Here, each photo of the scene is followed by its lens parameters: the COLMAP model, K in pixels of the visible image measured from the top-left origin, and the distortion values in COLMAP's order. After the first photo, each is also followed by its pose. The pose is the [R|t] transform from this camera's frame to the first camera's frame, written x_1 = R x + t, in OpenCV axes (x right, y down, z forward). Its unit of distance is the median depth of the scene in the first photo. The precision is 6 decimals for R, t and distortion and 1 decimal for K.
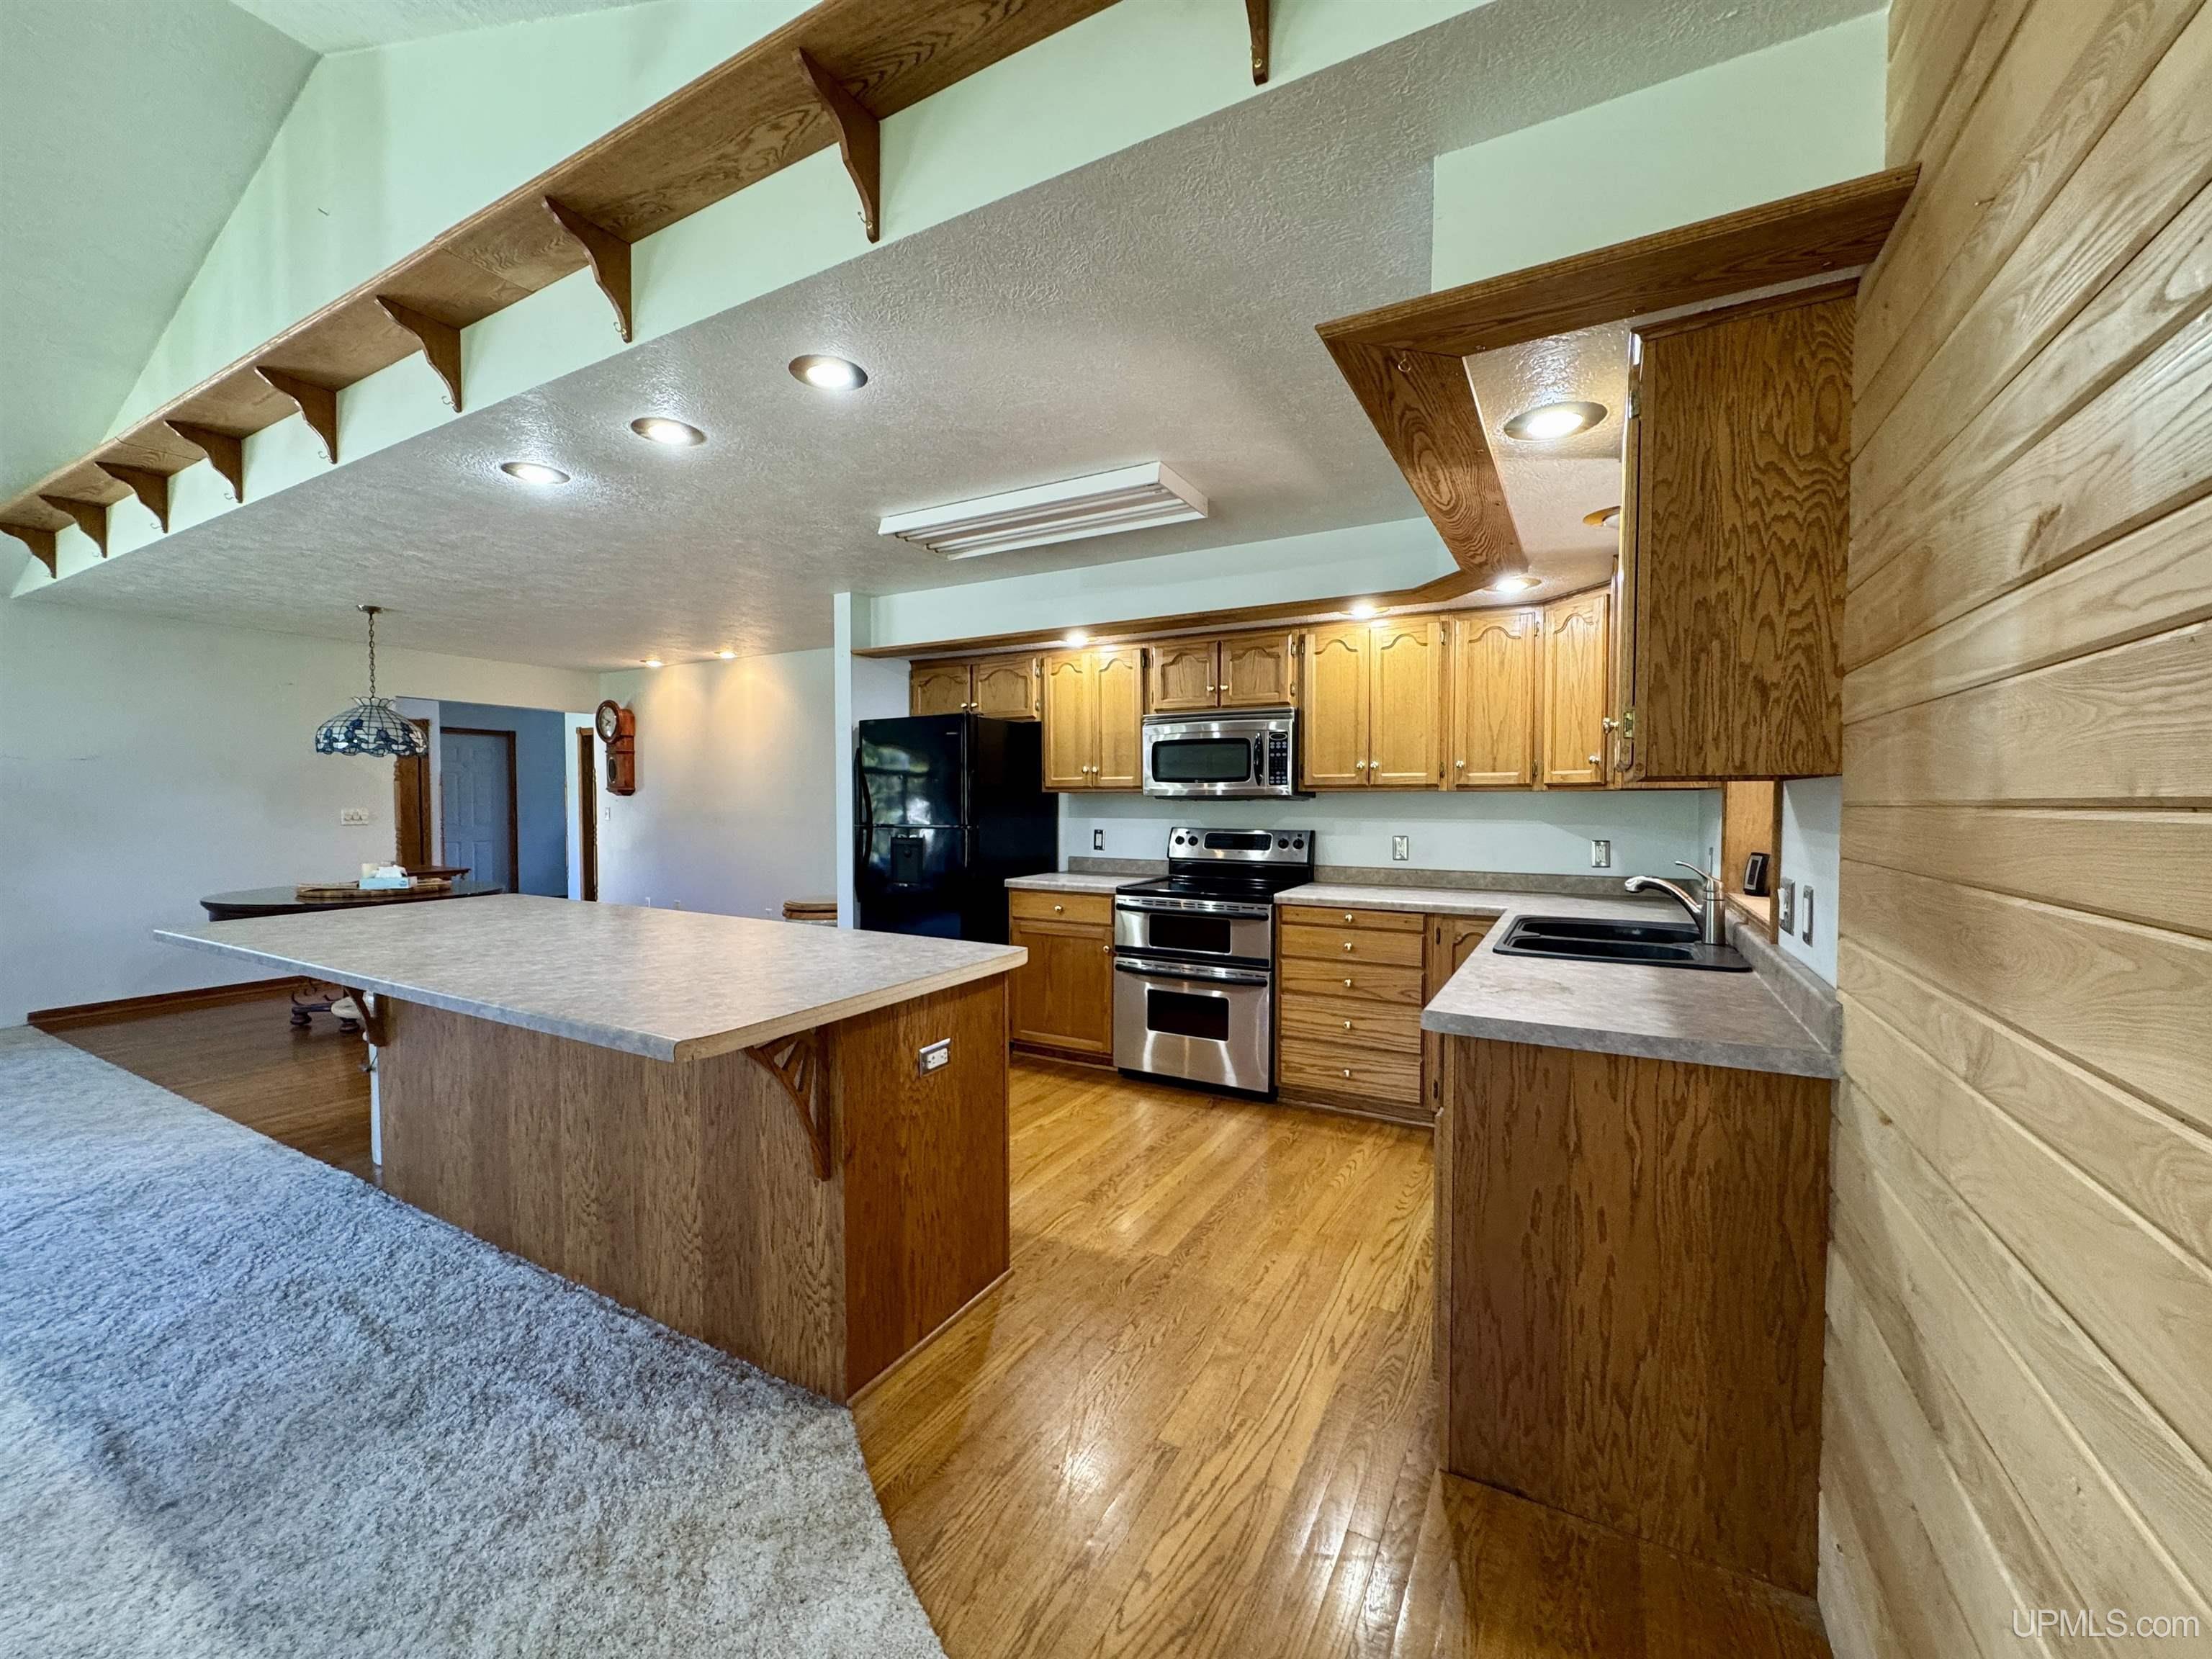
lens RADIAL K [[879.5, 0, 1106.0], [0, 879.5, 829.5], [0, 0, 1]] dist [-0.000621, 0.000194]
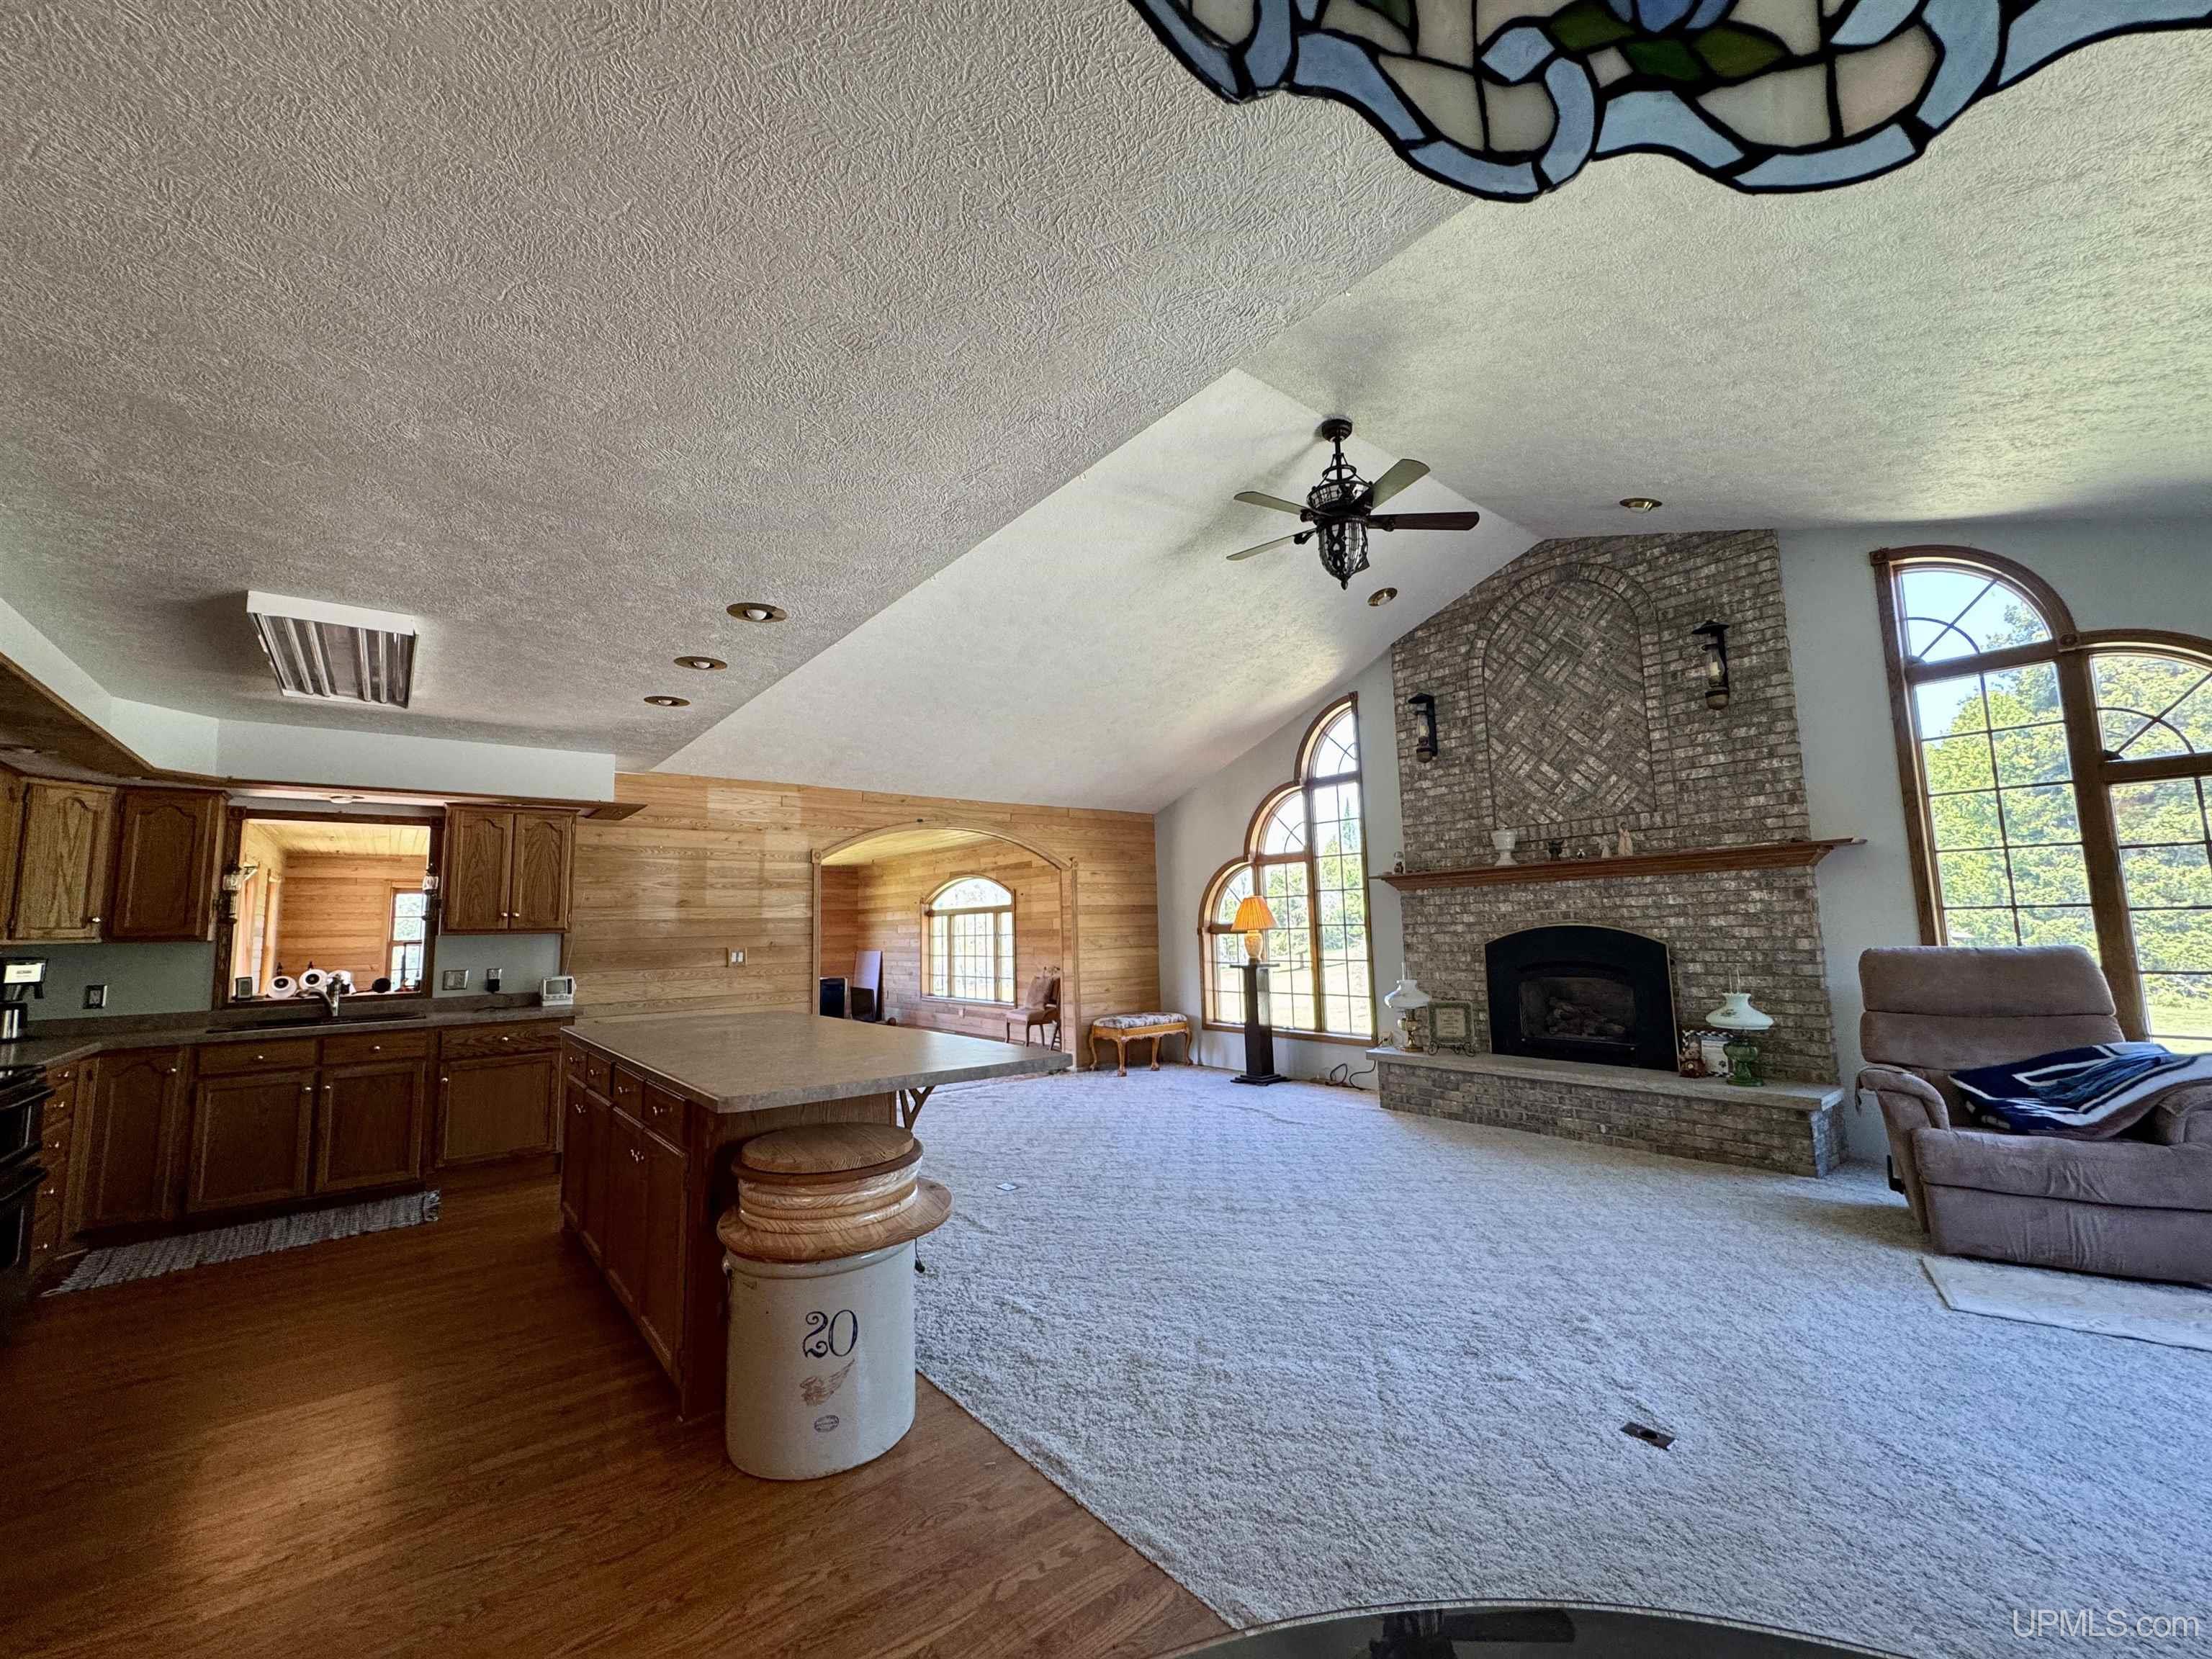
lens RADIAL K [[879.5, 0, 1106.0], [0, 879.5, 829.5], [0, 0, 1]] dist [-0.000621, 0.000194]
pose [[-0.926372, 0.064043, 0.371124, -1.099652], [0.037176, 0.996173, -0.079109, -0.046244], [-0.374770, -0.059488, -0.925208, 1.410182]]
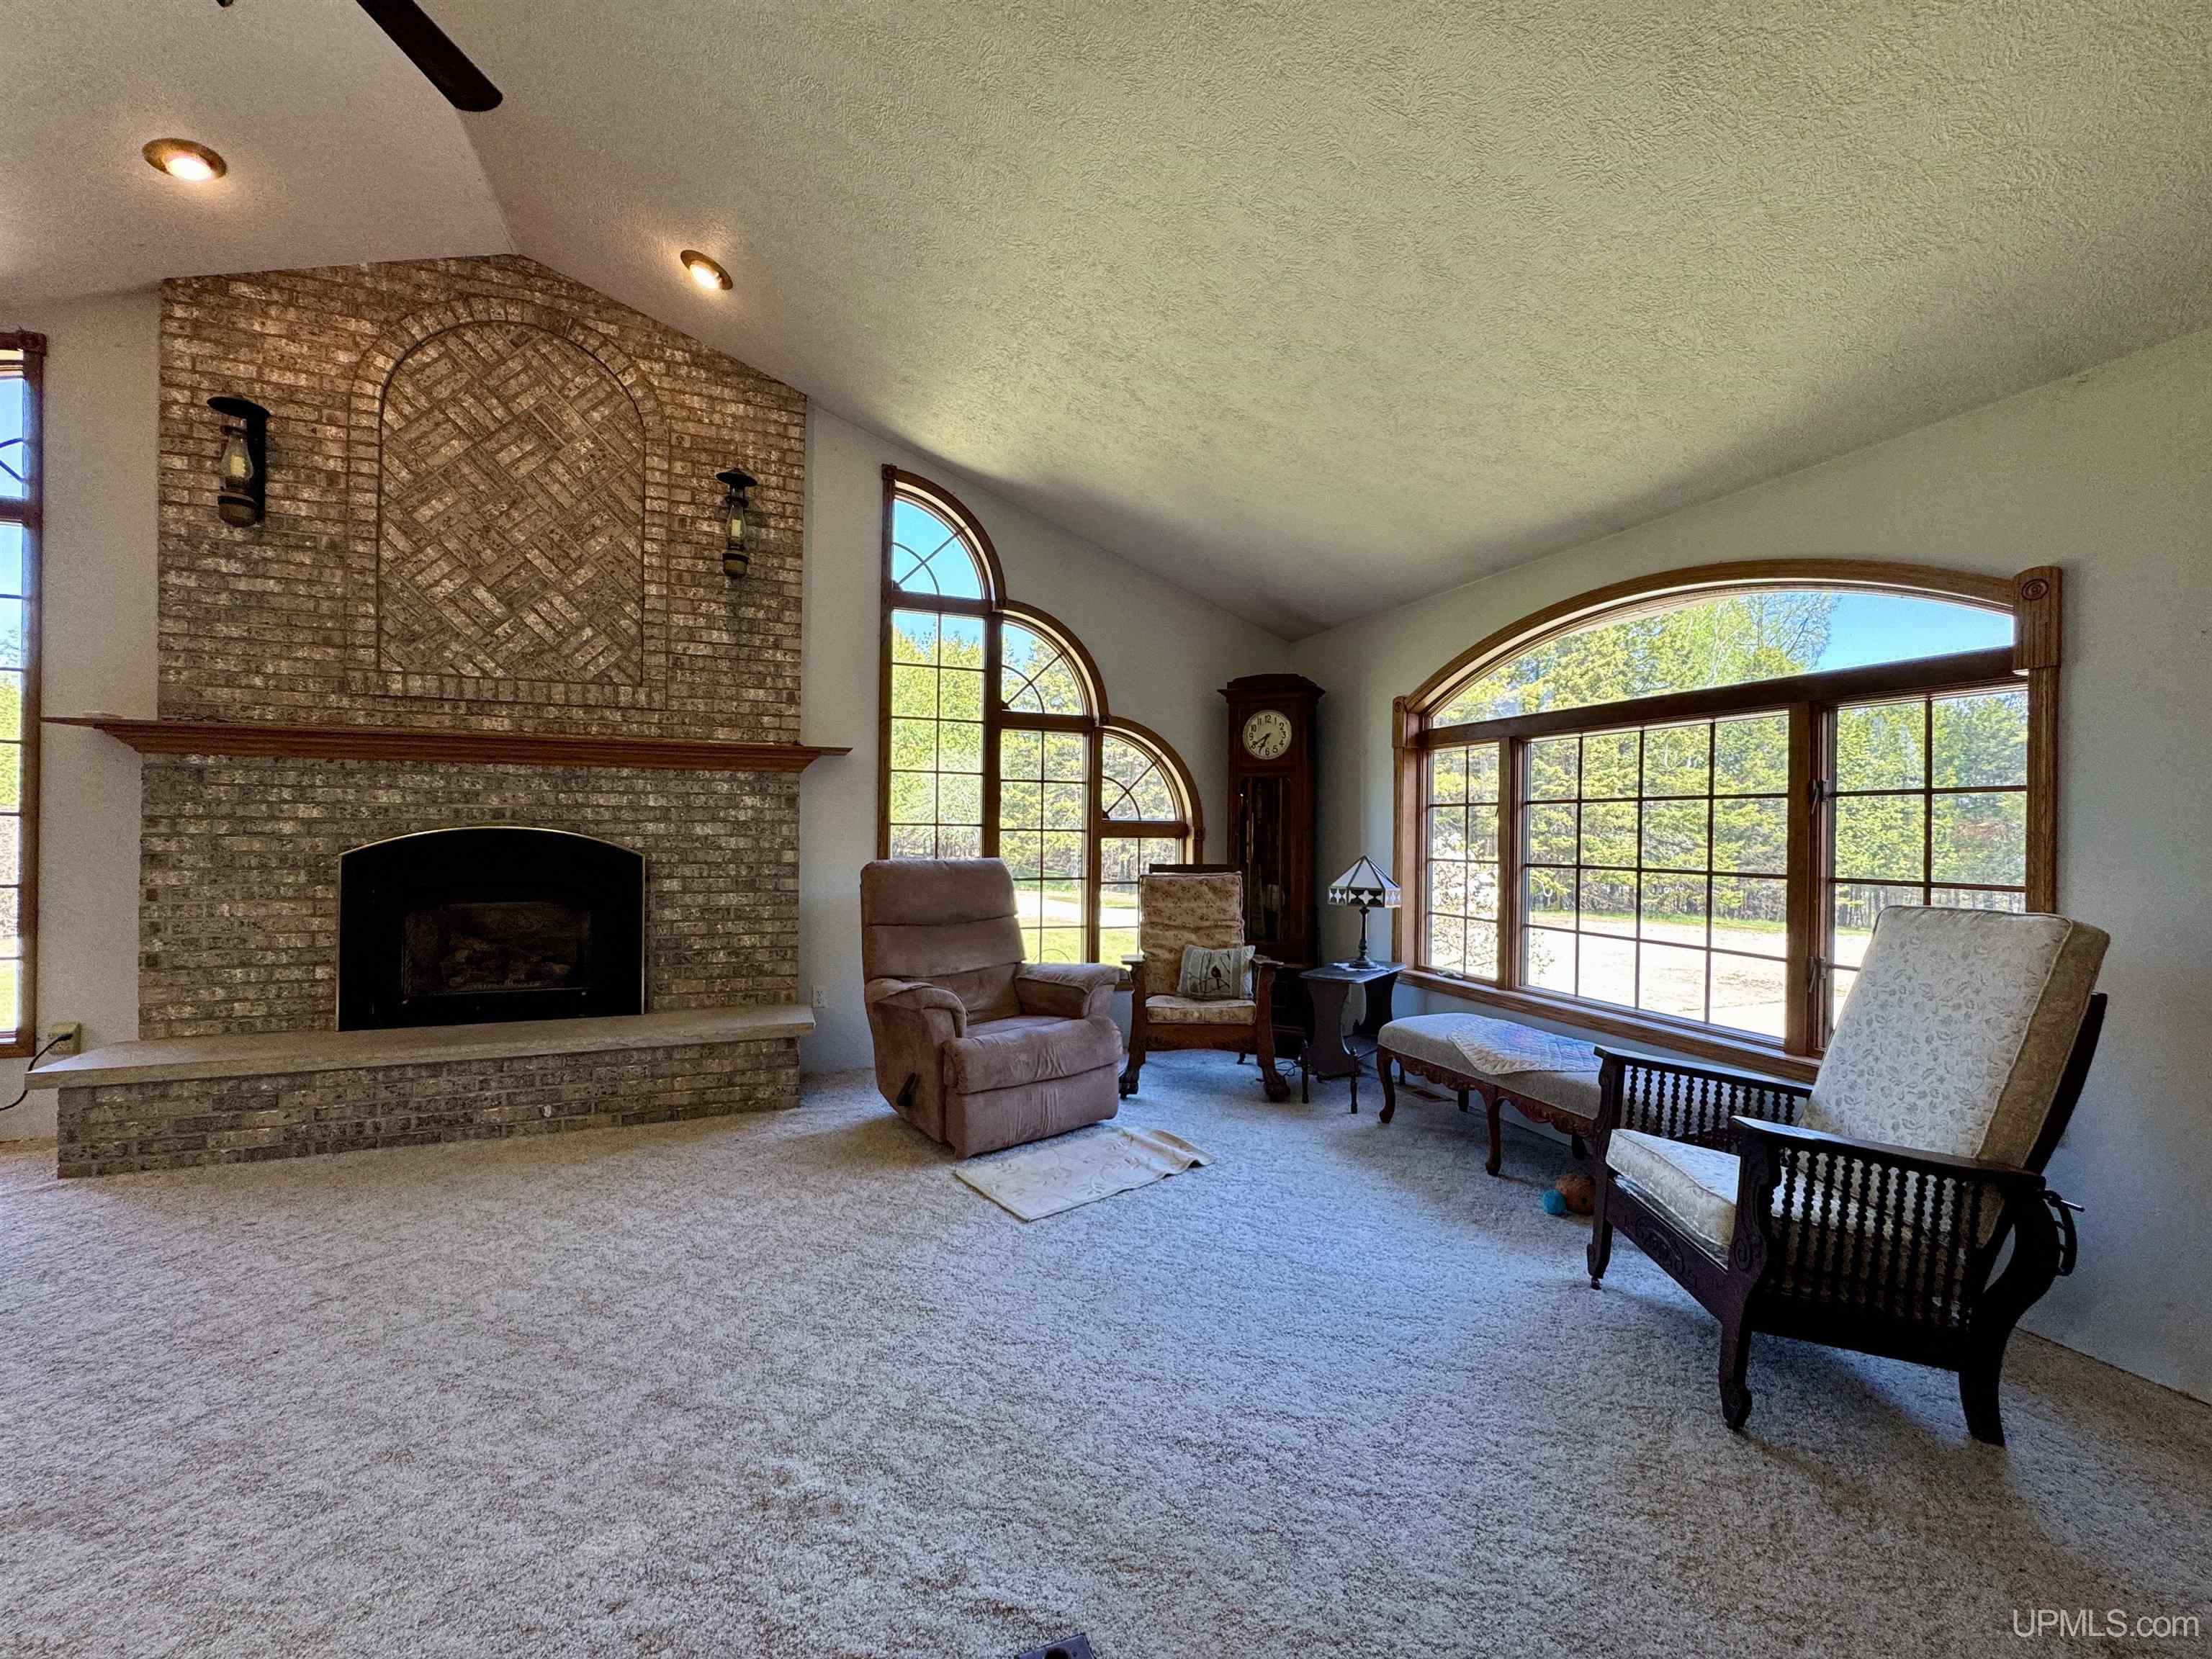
lens RADIAL K [[879.5, 0, 1106.0], [0, 879.5, 829.5], [0, 0, 1]] dist [-0.000621, 0.000194]
pose [[-0.639723, -0.010906, -0.768528, -0.938639], [-0.041130, 0.998952, 0.020061, -0.023574], [0.767504, 0.044443, -0.639502, 0.968177]]
